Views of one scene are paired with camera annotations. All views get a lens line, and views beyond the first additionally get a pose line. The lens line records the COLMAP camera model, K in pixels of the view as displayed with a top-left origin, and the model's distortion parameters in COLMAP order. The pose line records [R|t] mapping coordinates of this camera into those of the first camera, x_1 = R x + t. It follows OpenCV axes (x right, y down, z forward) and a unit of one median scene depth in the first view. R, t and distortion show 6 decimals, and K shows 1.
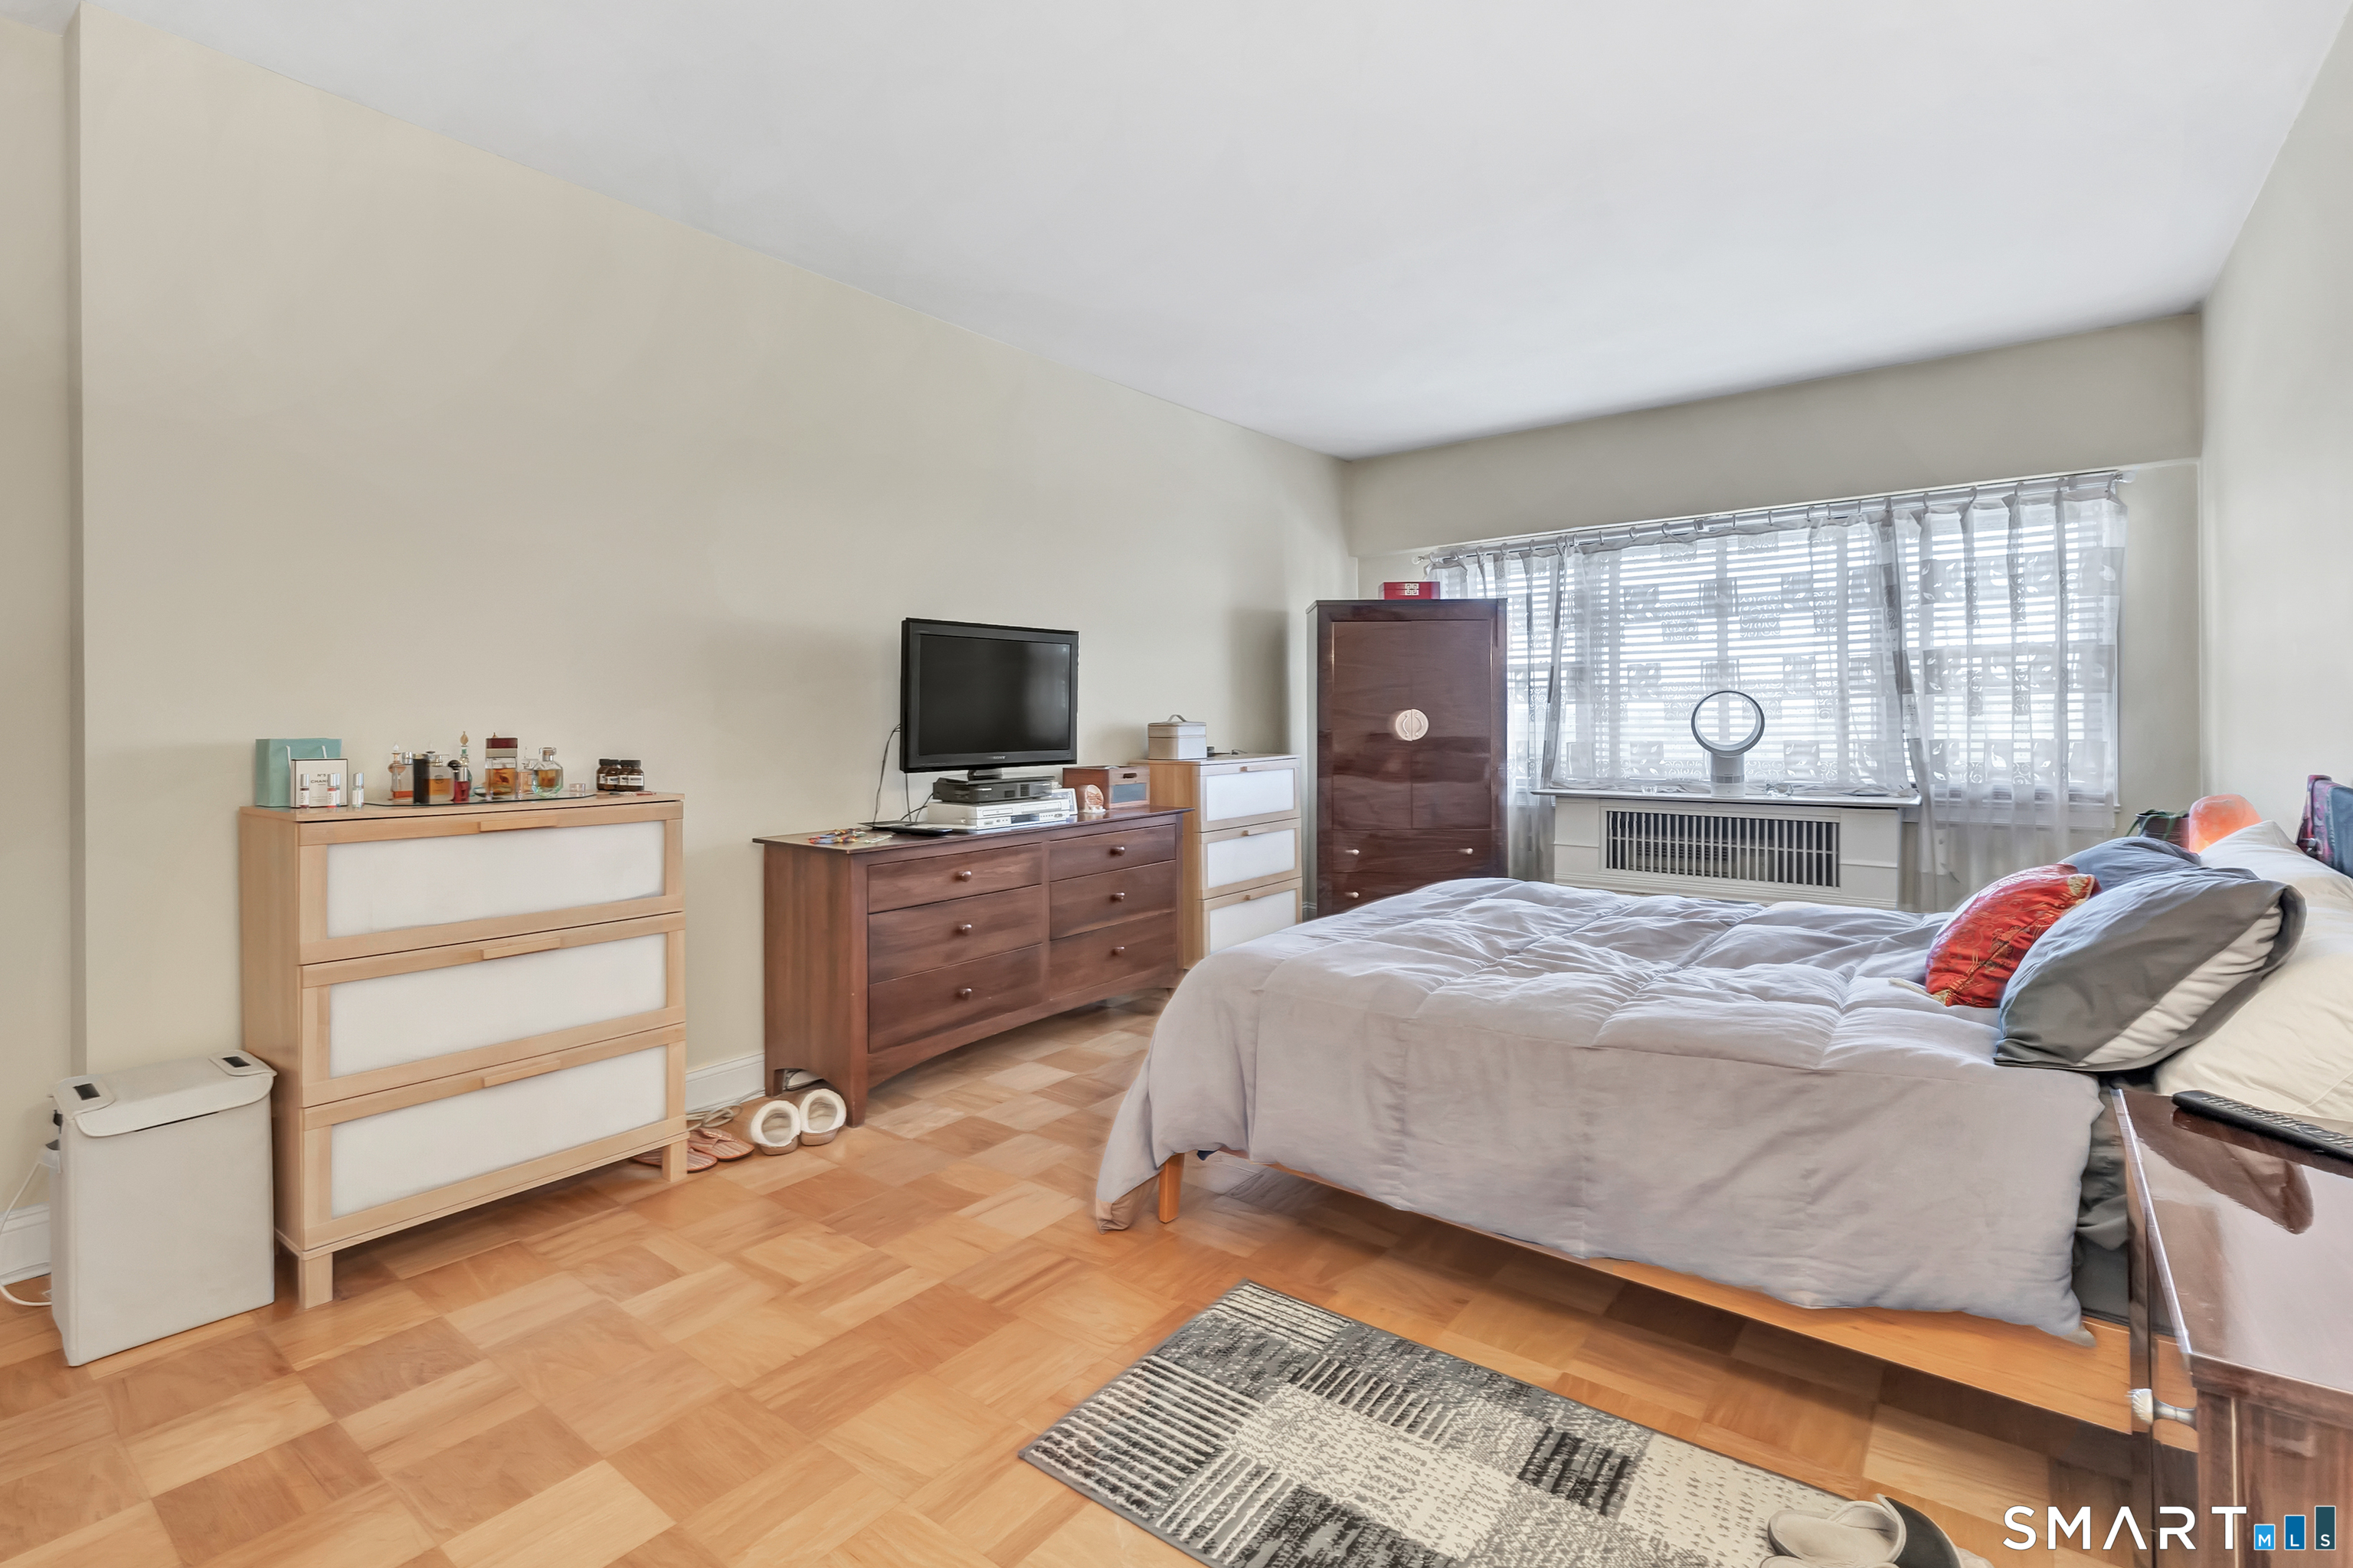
lens RADIAL K [[1087.0, 0, 1167.9], [0, 1087.0, 728.0], [0, 0, 1]] dist [-0.000285, 0.000051]
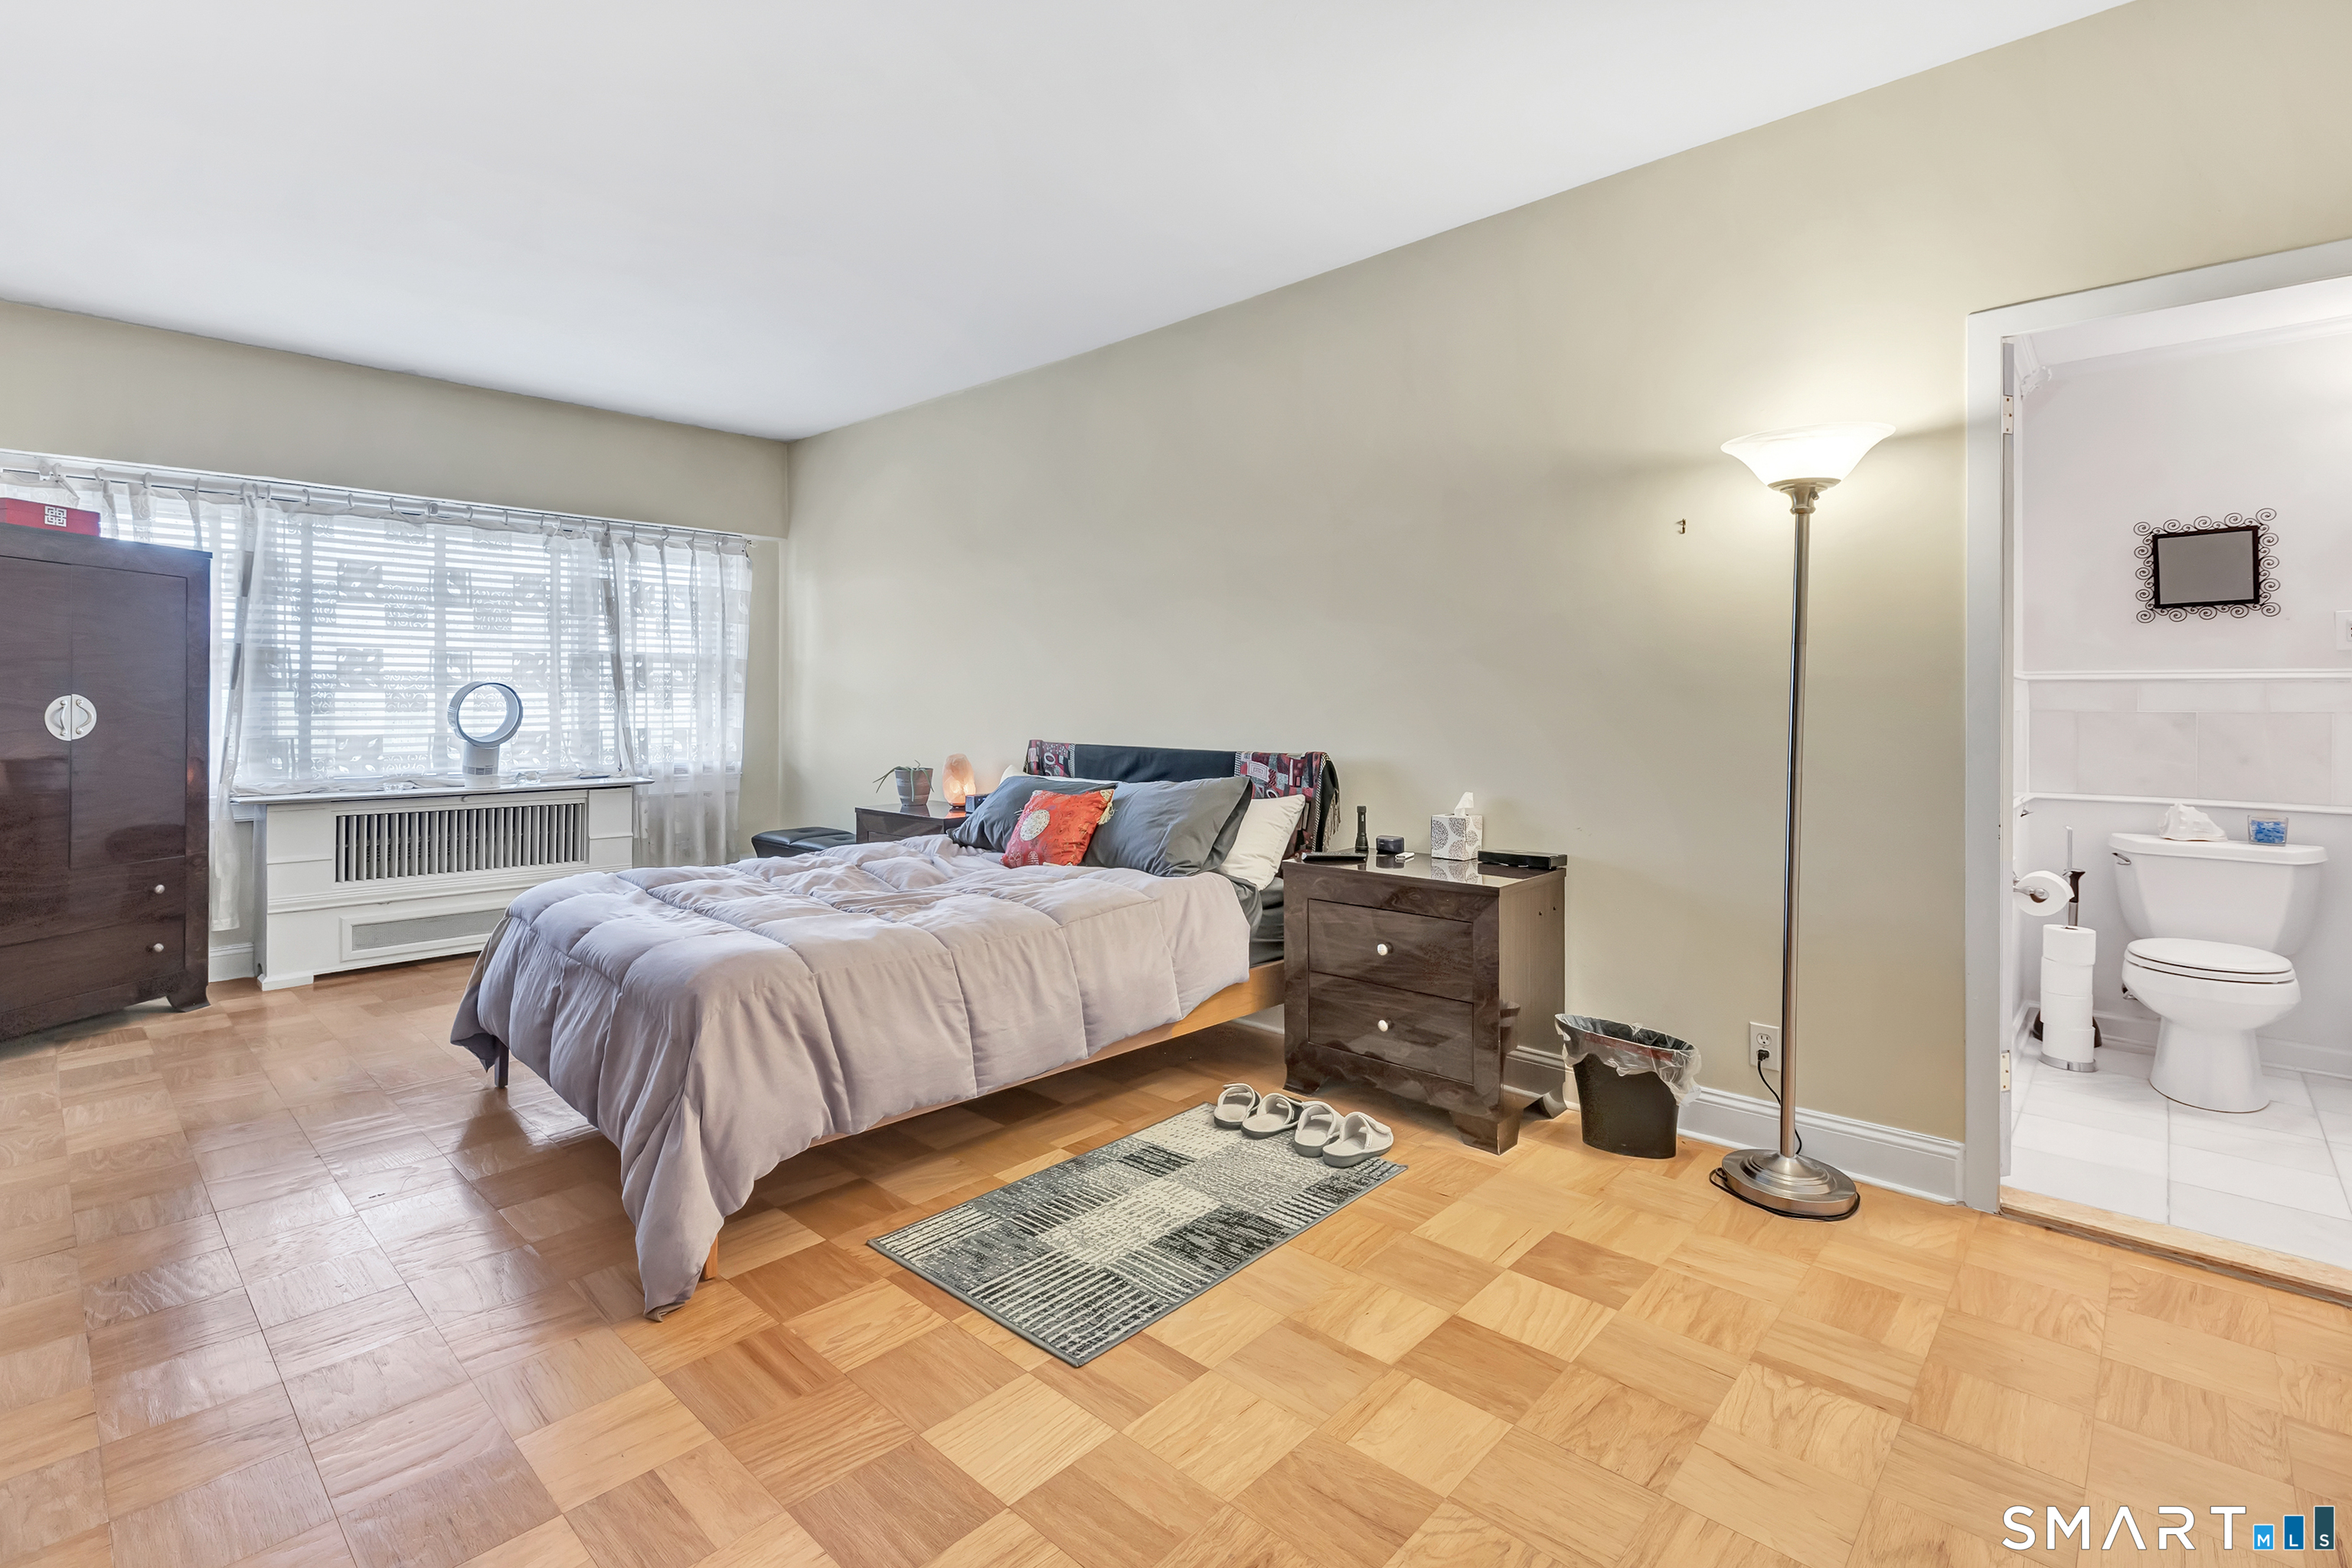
lens RADIAL K [[1086.5, 0, 1167.4], [0, 1086.5, 728.0], [0, 0, 1]] dist [-0.000285, 0.000051]
pose [[0.092311, -0.011079, 0.995669, -0.459717], [0.006659, 0.999923, 0.010509, 0.001488], [-0.995708, 0.005660, 0.092378, 0.299719]]
